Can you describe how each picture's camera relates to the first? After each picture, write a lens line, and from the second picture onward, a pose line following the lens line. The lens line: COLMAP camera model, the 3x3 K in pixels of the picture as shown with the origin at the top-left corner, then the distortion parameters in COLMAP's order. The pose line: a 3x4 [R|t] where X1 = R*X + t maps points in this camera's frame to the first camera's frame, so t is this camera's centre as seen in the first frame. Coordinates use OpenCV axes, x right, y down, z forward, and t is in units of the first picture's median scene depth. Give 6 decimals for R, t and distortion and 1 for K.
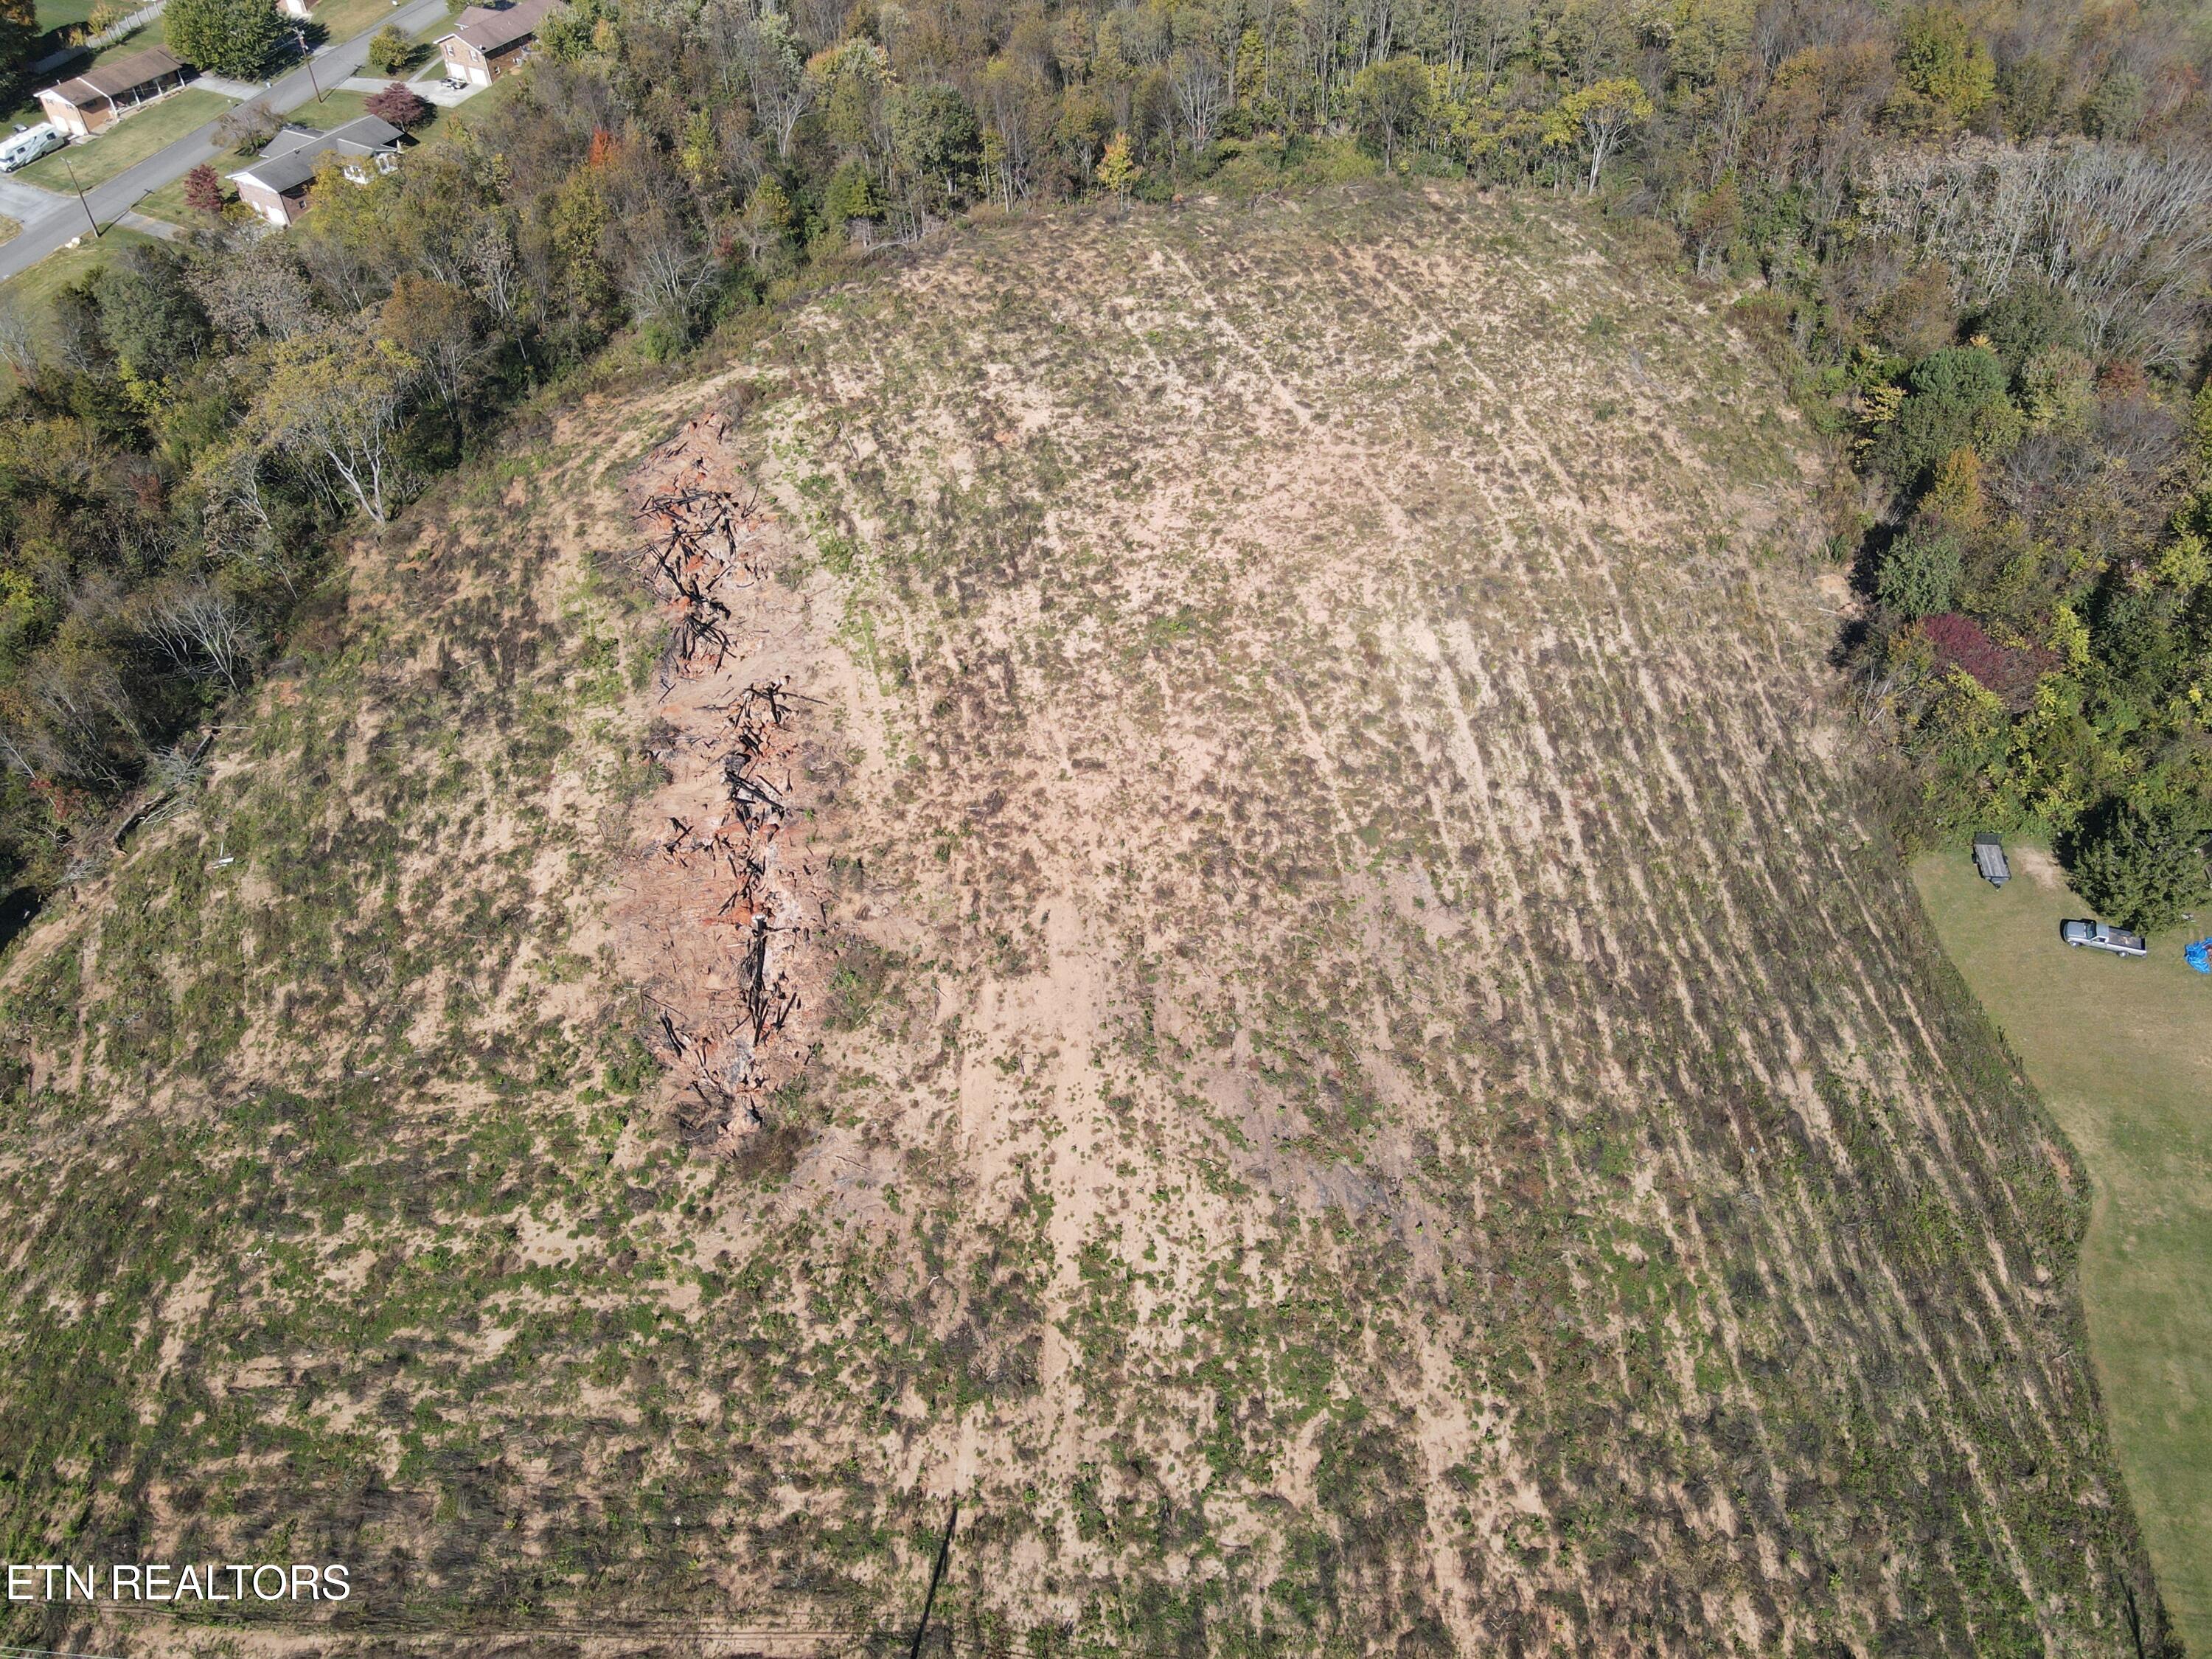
lens RADIAL K [[1625.5, 0, 1113.9], [0, 1625.5, 833.2], [0, 0, 1]] dist [0.011691, 0.013946]
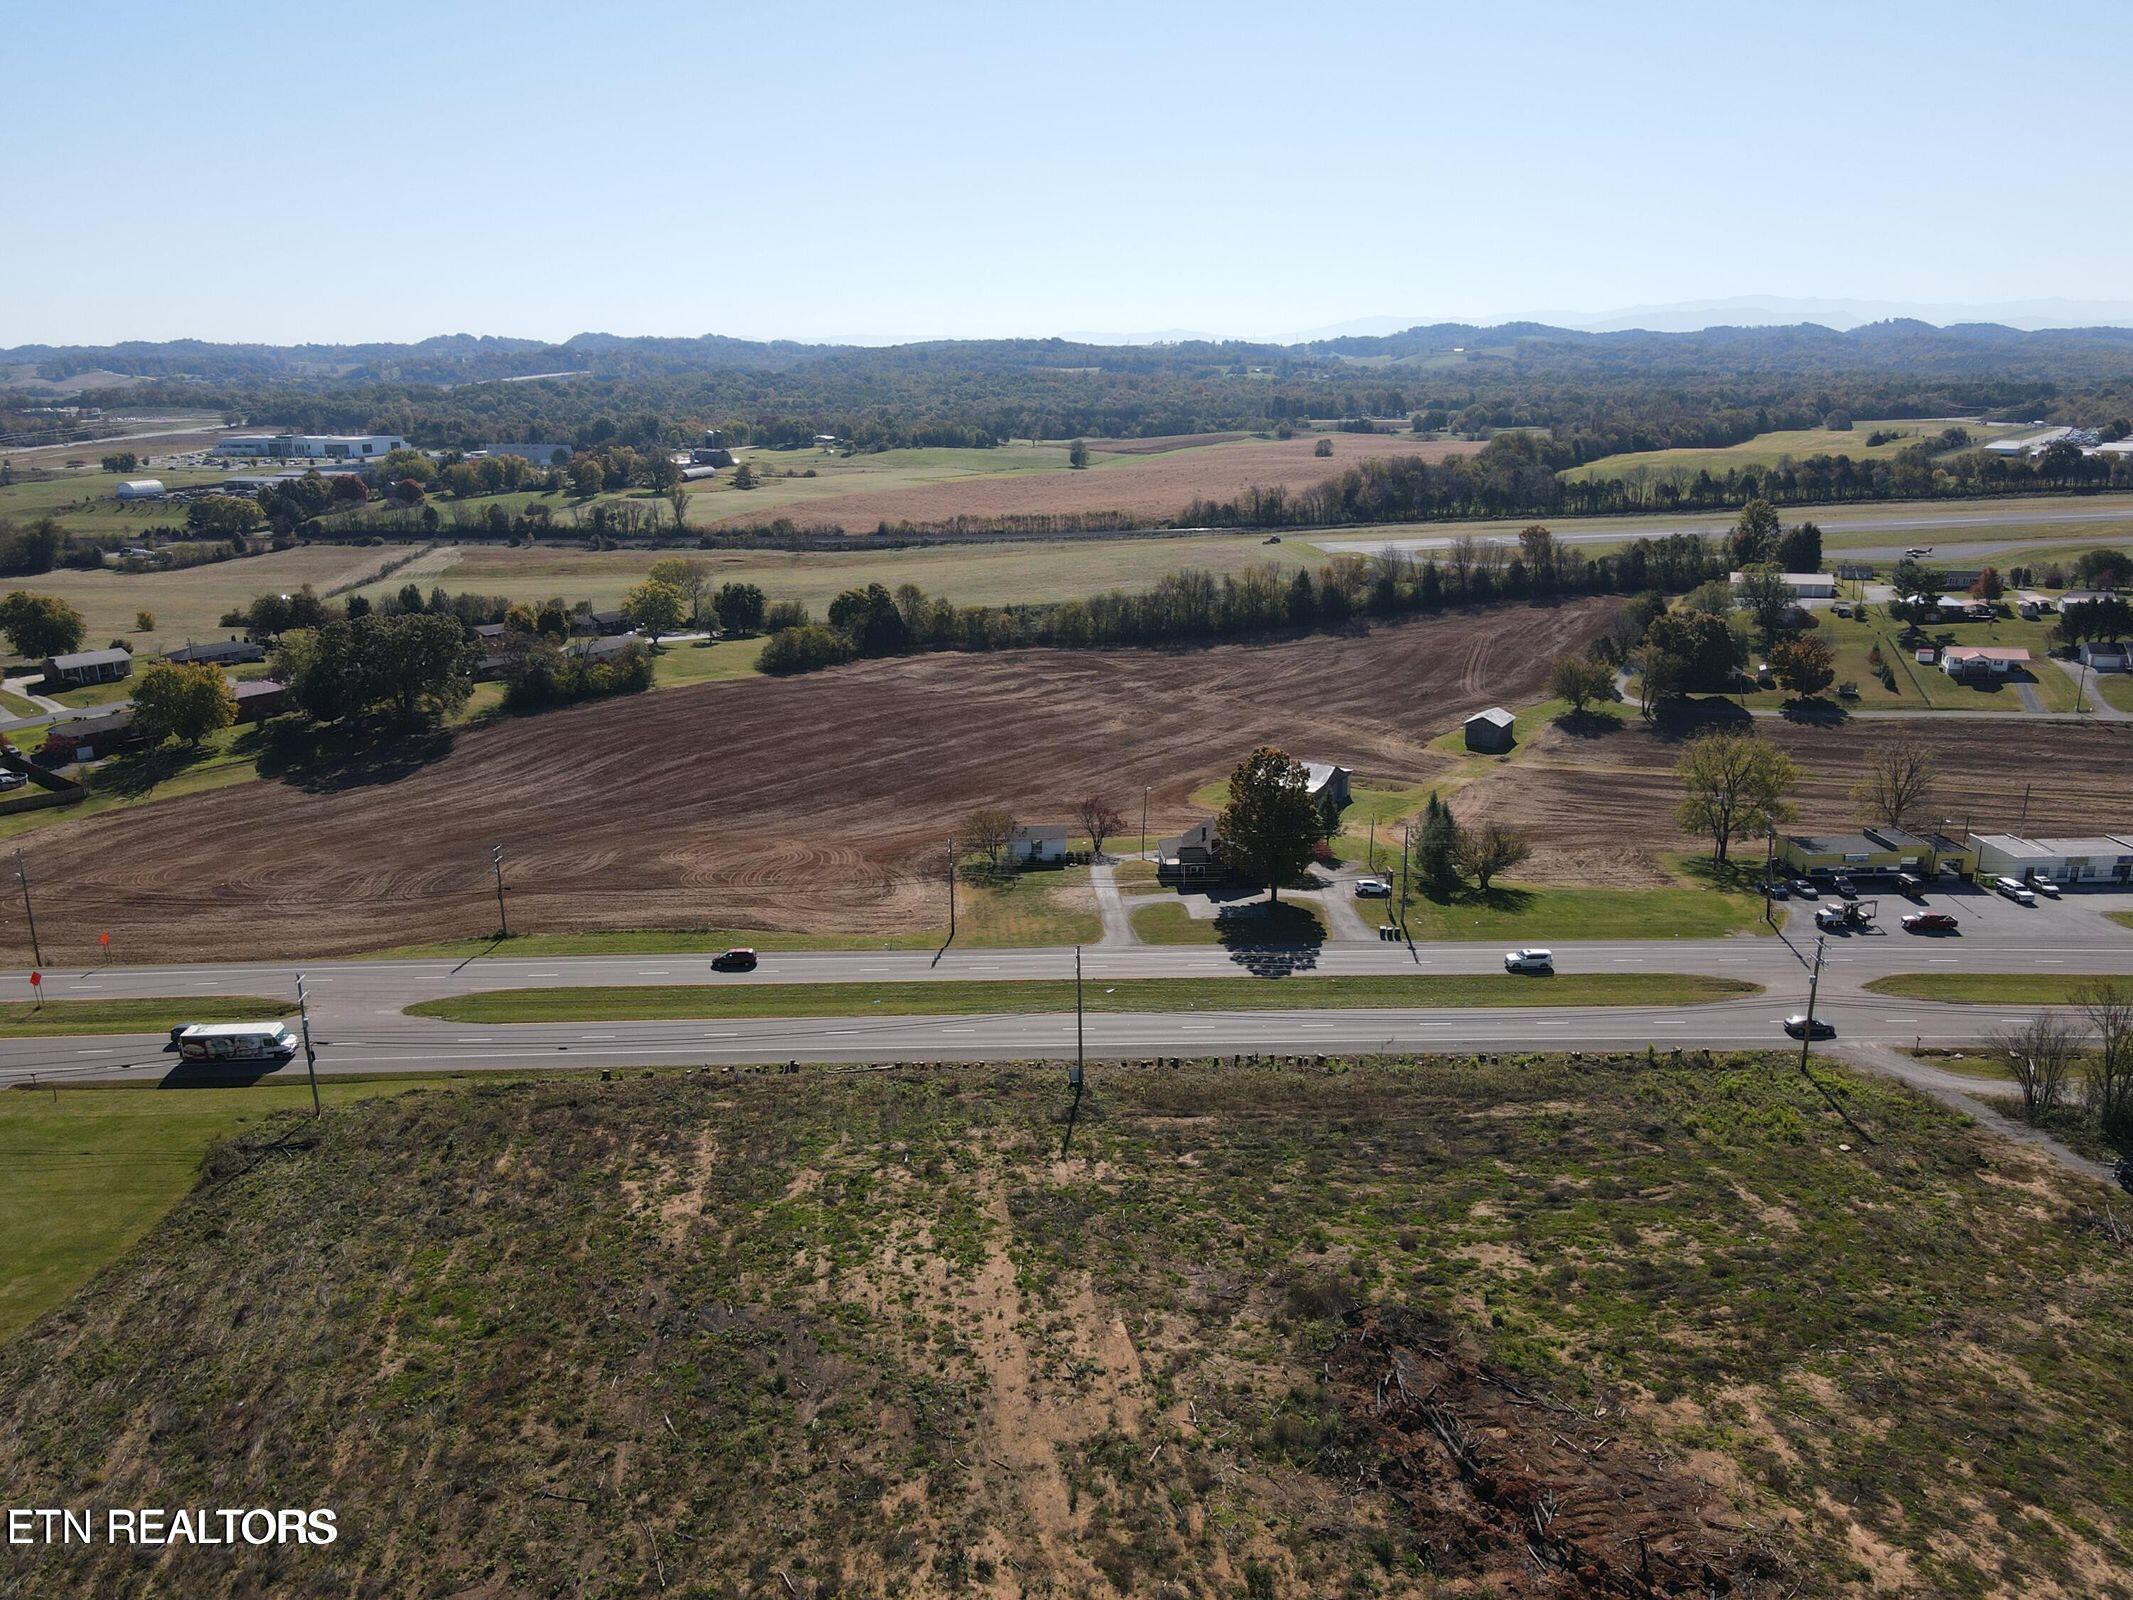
lens RADIAL K [[1567.5, 0, 1067.2], [0, 1567.5, 795.5], [0, 0, 1]] dist [0.011691, 0.013946]
pose [[-0.992969, 0.064118, -0.099503, 0.007274], [-0.055371, 0.491364, 0.869193, -0.662731], [0.104623, 0.868591, -0.484359, 1.047620]]
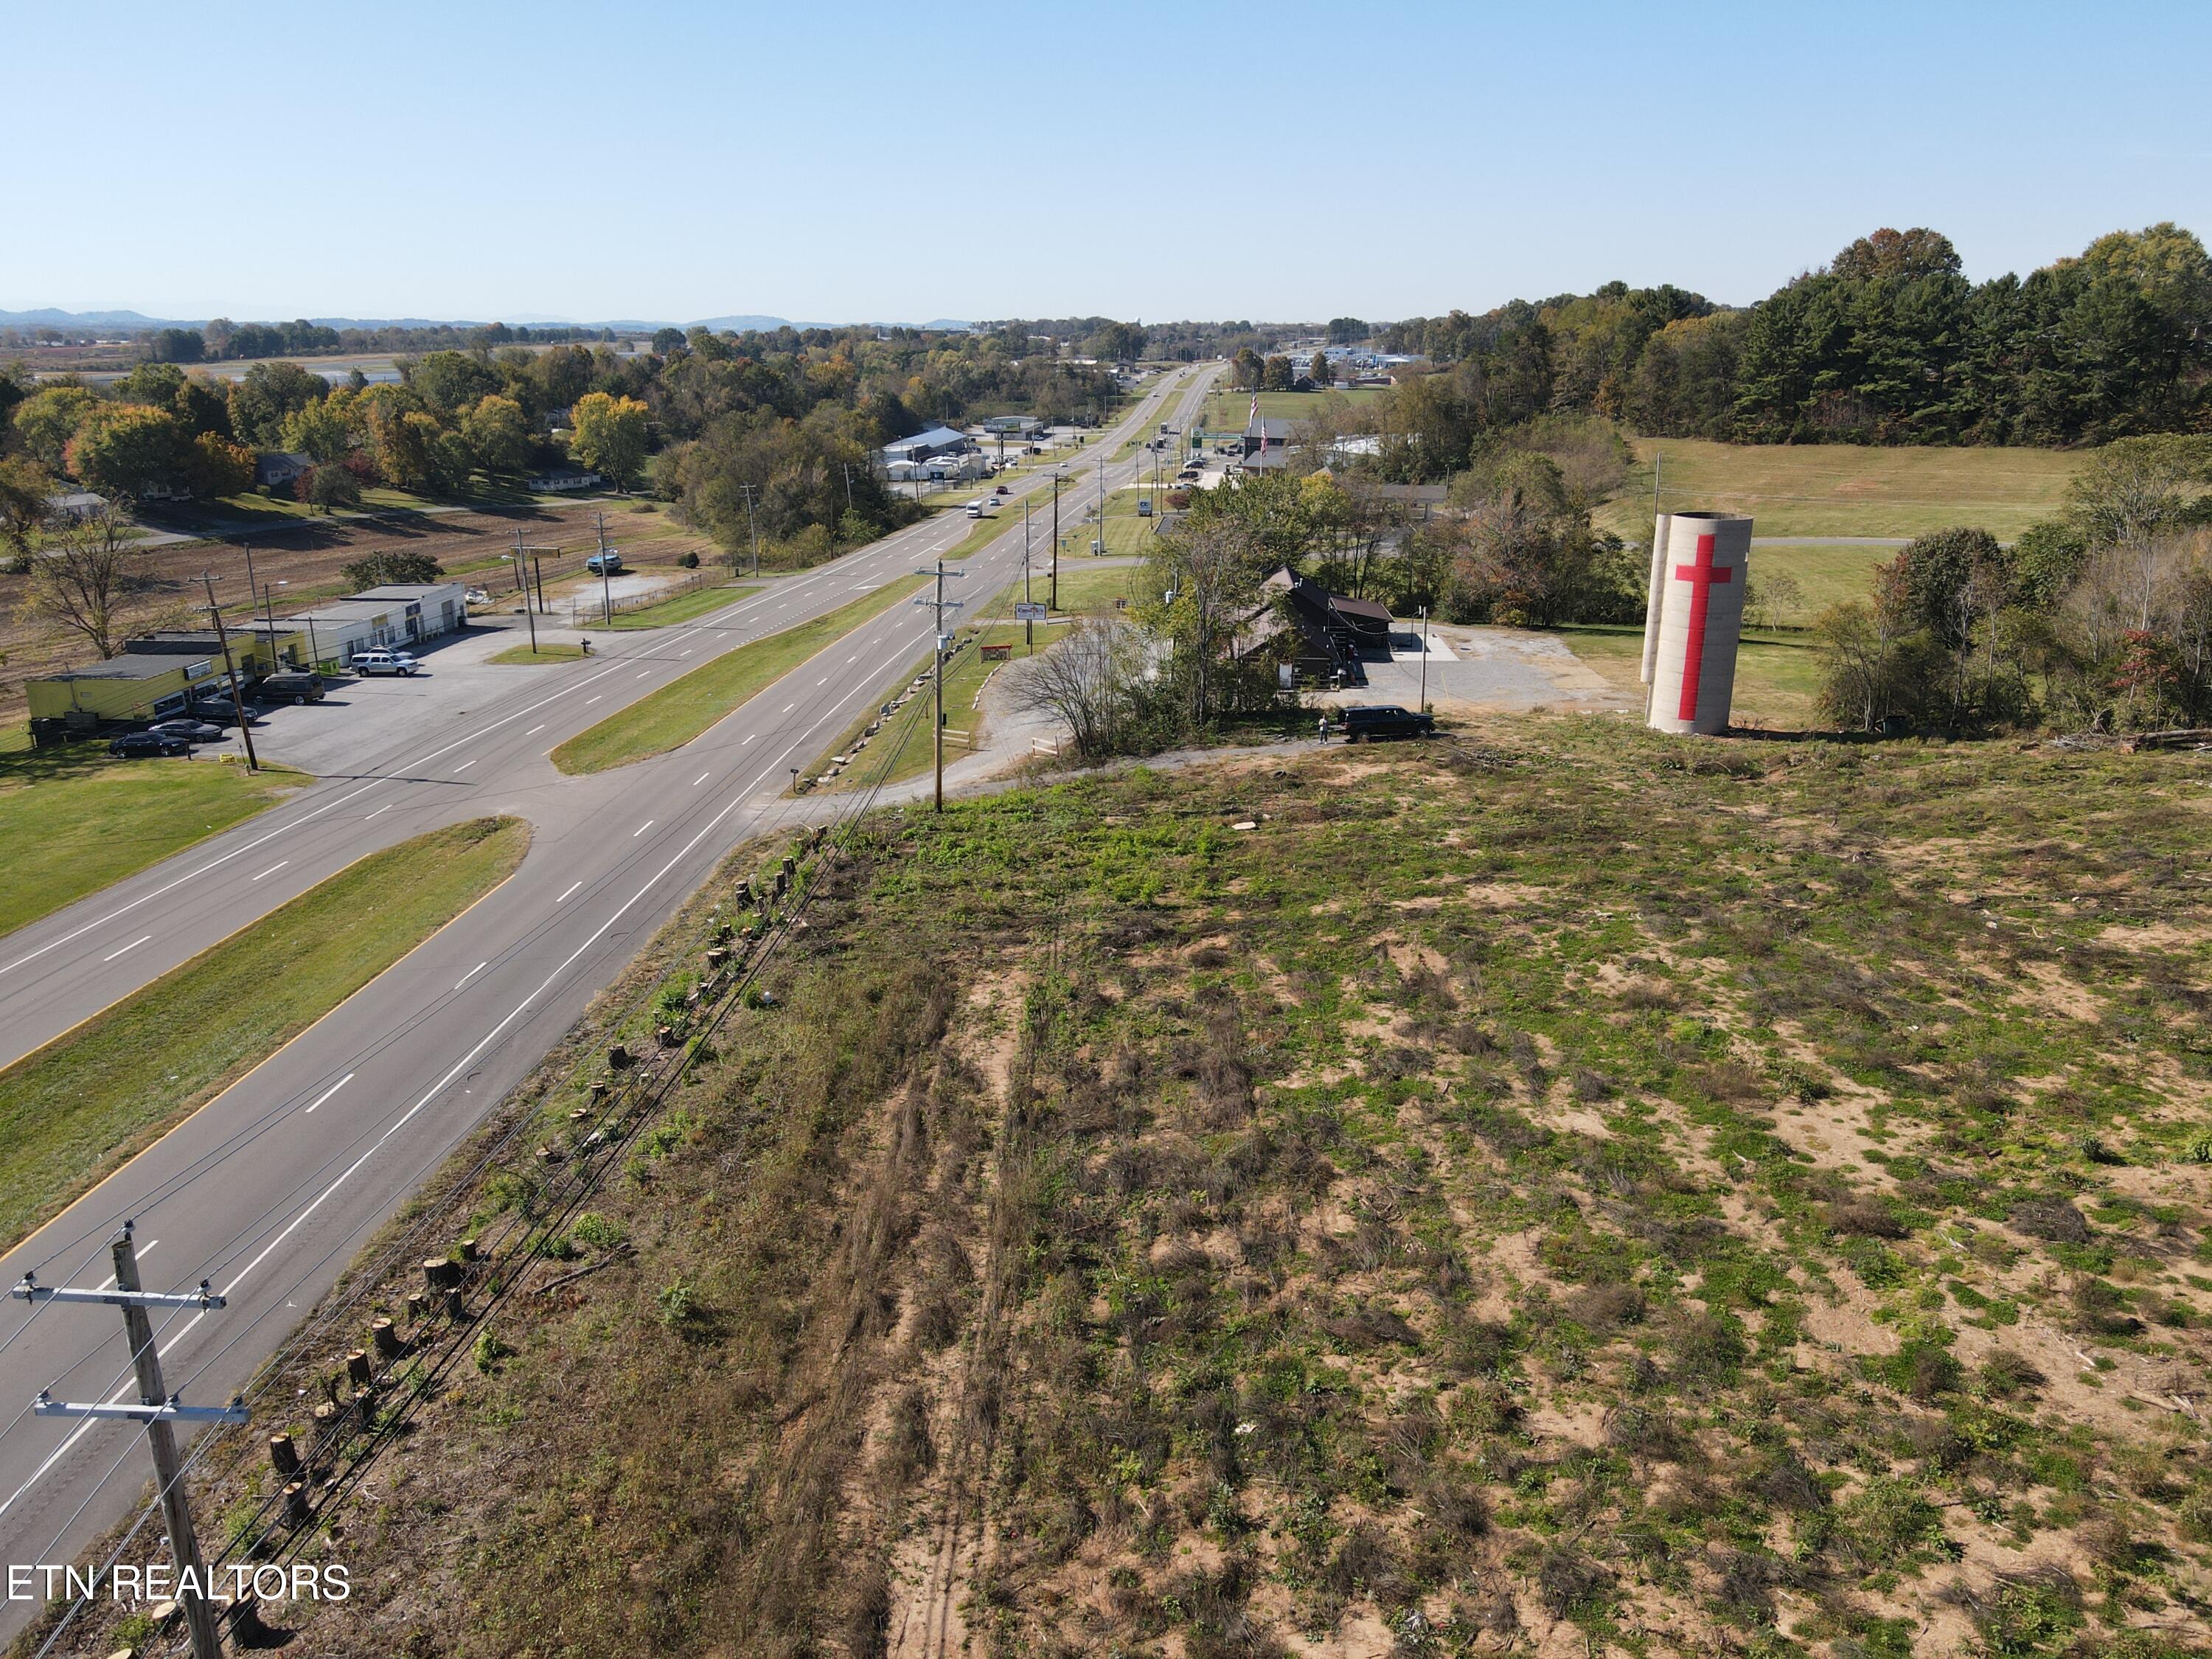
lens RADIAL K [[1625.5, 0, 1098.2], [0, 1625.5, 837.9], [0, 0, 1]] dist [0.011691, 0.013946]
pose [[0.026544, 0.314850, -0.948770, 0.028723], [-0.709194, 0.674824, 0.204100, 0.215561], [0.704514, 0.667444, 0.241202, 0.614637]]
